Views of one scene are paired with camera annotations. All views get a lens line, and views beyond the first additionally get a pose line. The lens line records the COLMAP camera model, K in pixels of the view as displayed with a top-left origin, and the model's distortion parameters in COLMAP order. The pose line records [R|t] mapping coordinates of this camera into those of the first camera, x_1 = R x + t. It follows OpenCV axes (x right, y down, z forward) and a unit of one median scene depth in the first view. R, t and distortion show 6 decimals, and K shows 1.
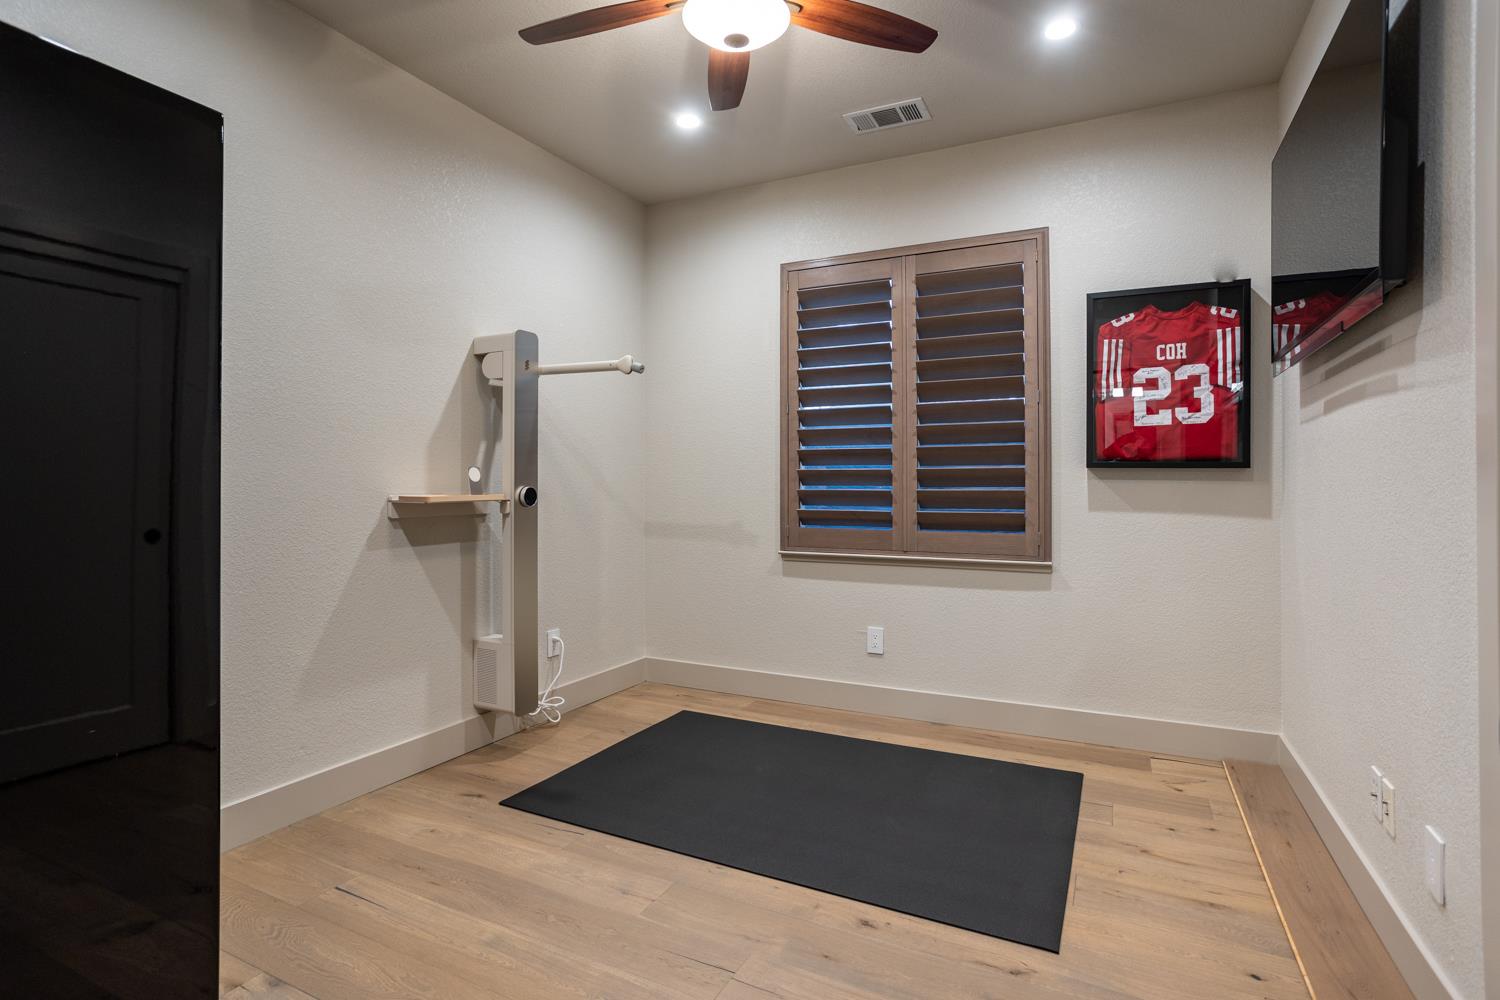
lens RADIAL K [[737.4, 0, 745.2], [0, 737.4, 506.1], [0, 0, 1]] dist [-0.055708, 0.035374]
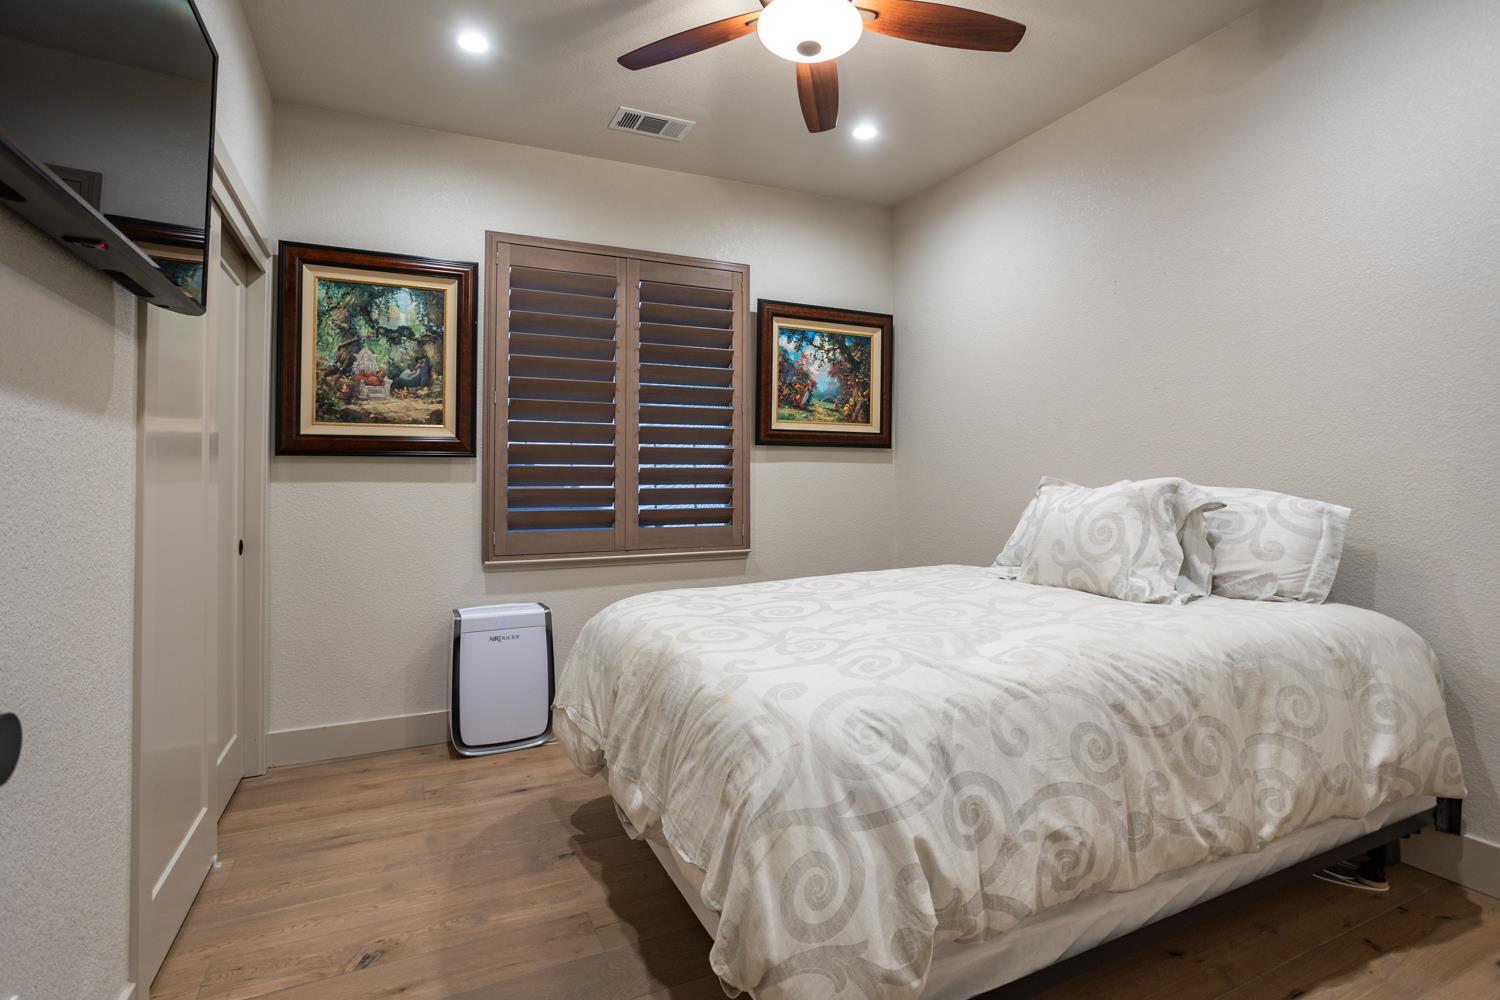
lens RADIAL K [[737.4, 0, 745.2], [0, 737.4, 506.1], [0, 0, 1]] dist [-0.055708, 0.035374]
pose [[0.621325, -0.028337, 0.783040, -0.496148], [0.030732, 0.999458, 0.011784, -0.007326], [-0.782950, 0.016743, 0.621860, 0.250609]]
